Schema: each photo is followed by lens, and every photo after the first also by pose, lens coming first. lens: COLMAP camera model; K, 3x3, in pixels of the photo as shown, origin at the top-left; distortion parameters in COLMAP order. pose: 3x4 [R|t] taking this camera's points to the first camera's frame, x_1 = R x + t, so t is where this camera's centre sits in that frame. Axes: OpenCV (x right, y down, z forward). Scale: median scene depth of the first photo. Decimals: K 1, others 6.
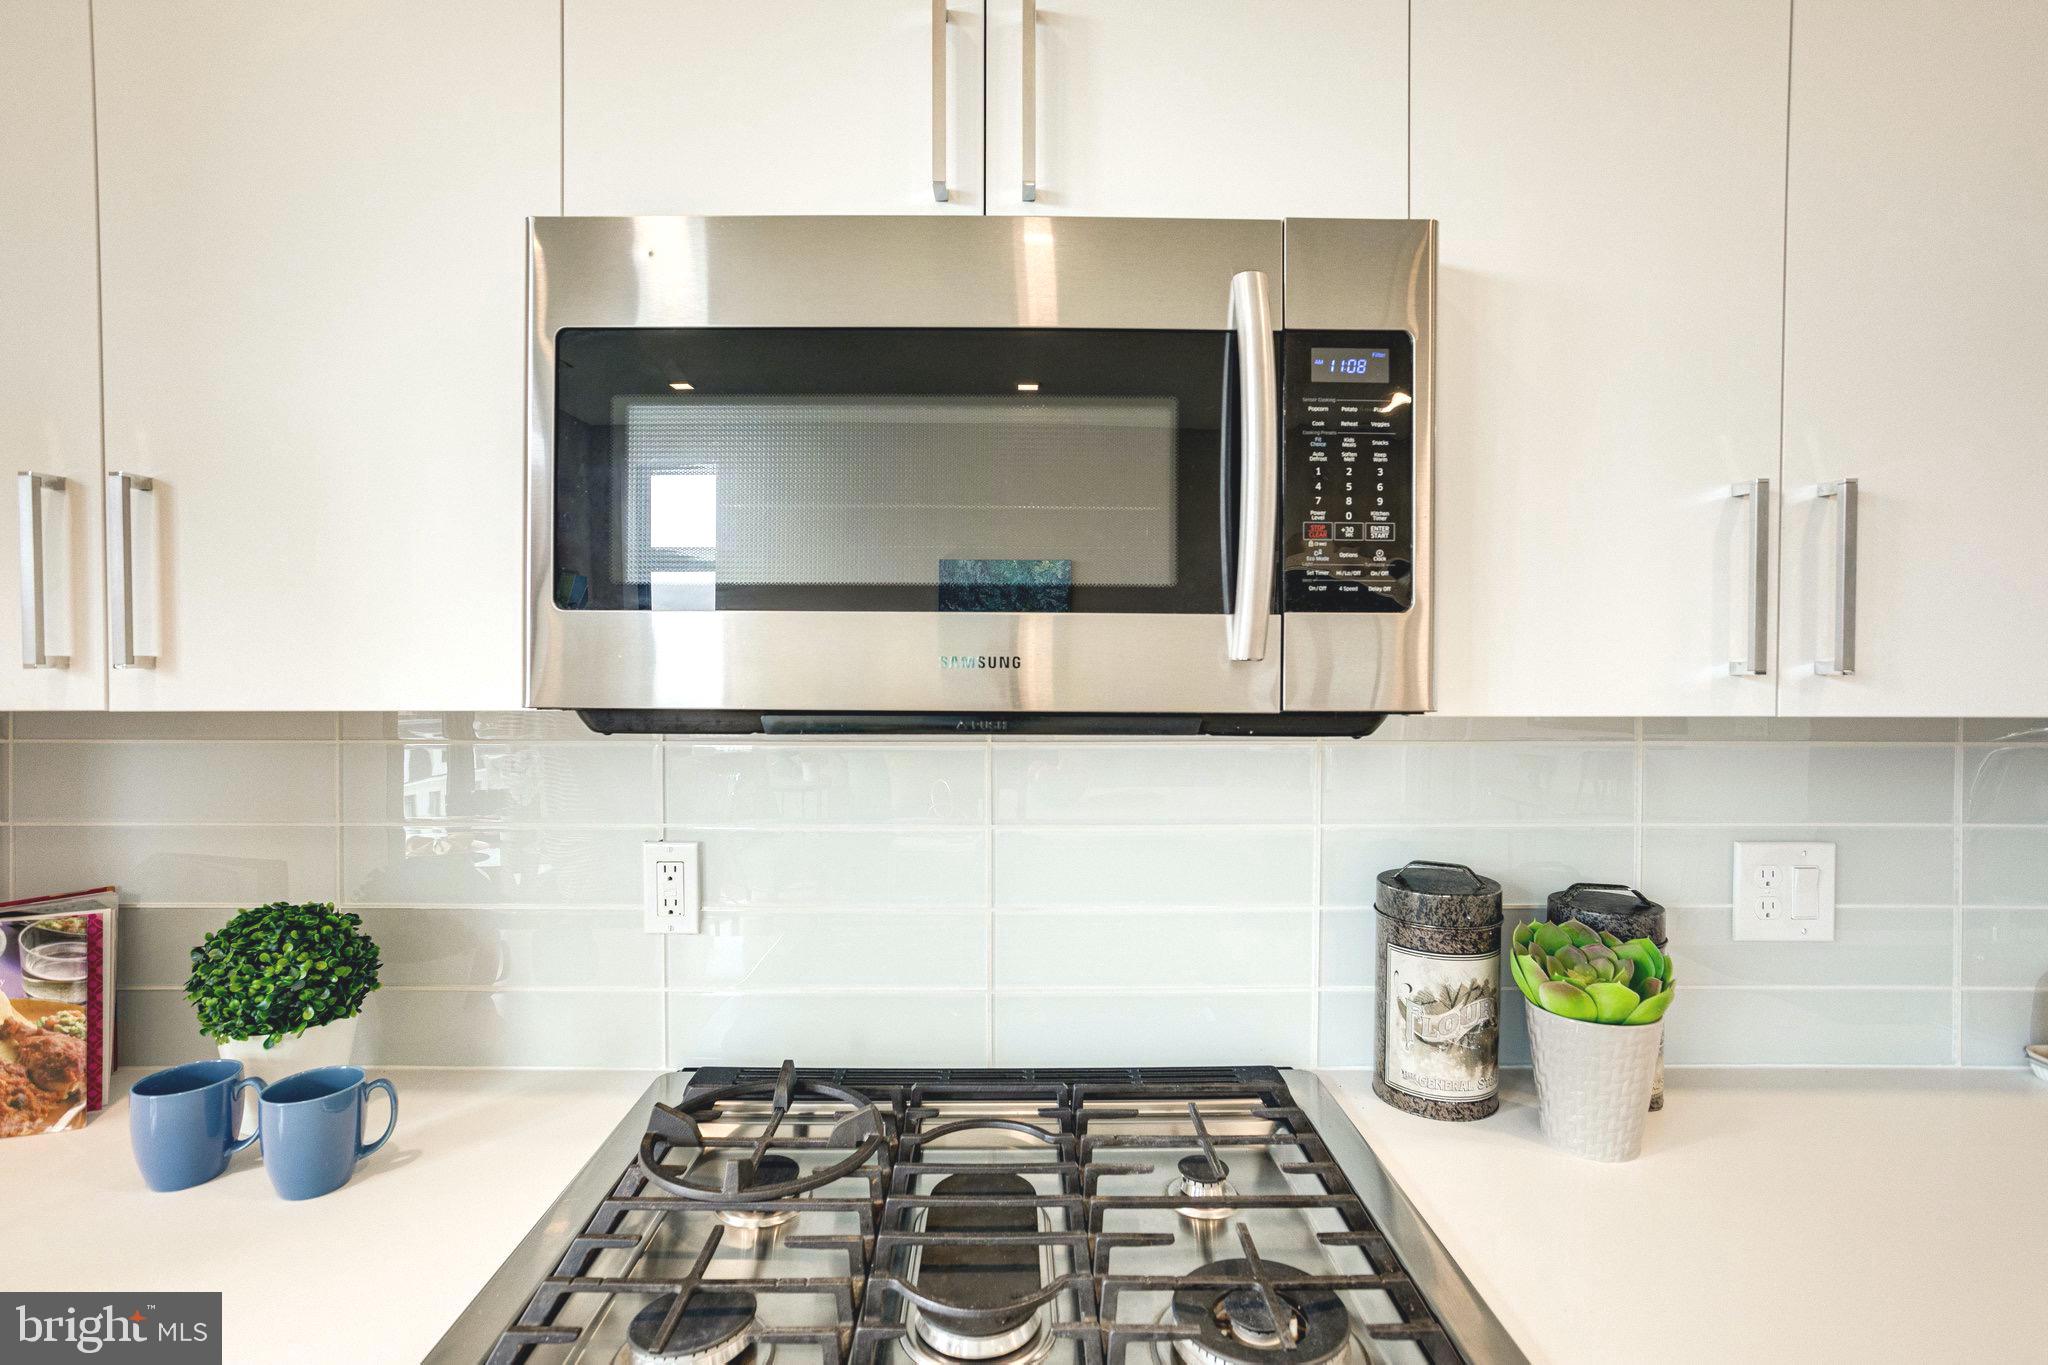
lens RADIAL K [[970.3, 0, 1026.1], [0, 970.3, 684.7], [0, 0, 1]] dist [-0.002913, 0.000702]
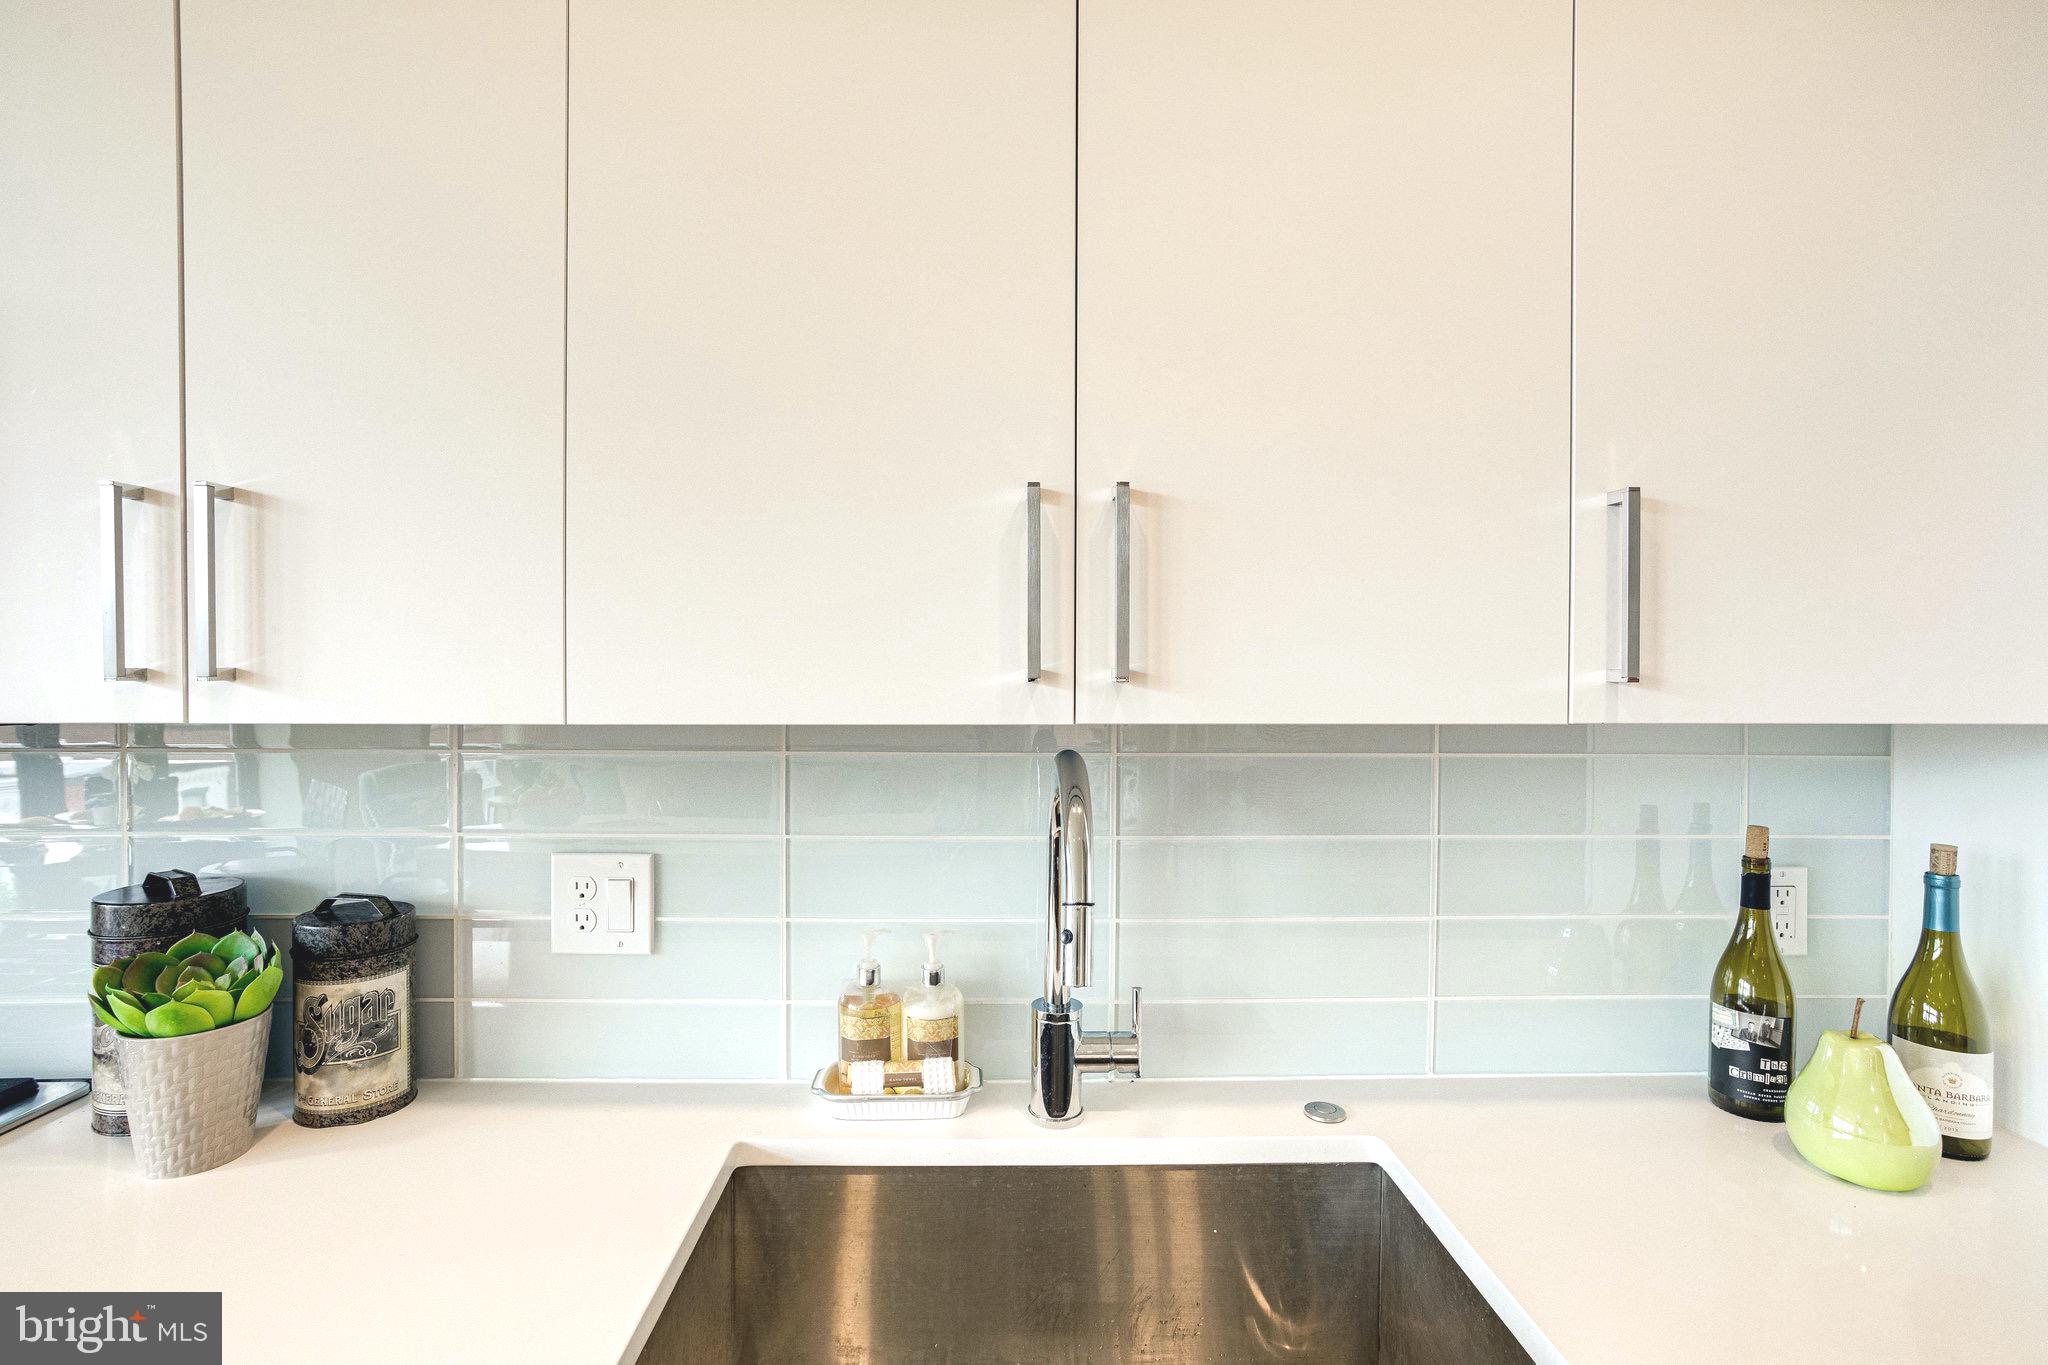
lens RADIAL K [[970.3, 0, 1015.9], [0, 970.3, 690.4], [0, 0, 1]] dist [-0.002913, 0.000702]
pose [[0.999993, -0.002913, -0.002192, 0.287169], [0.002905, 0.999989, -0.003613, 0.000280], [0.002202, 0.003607, 0.999991, 0.003110]]
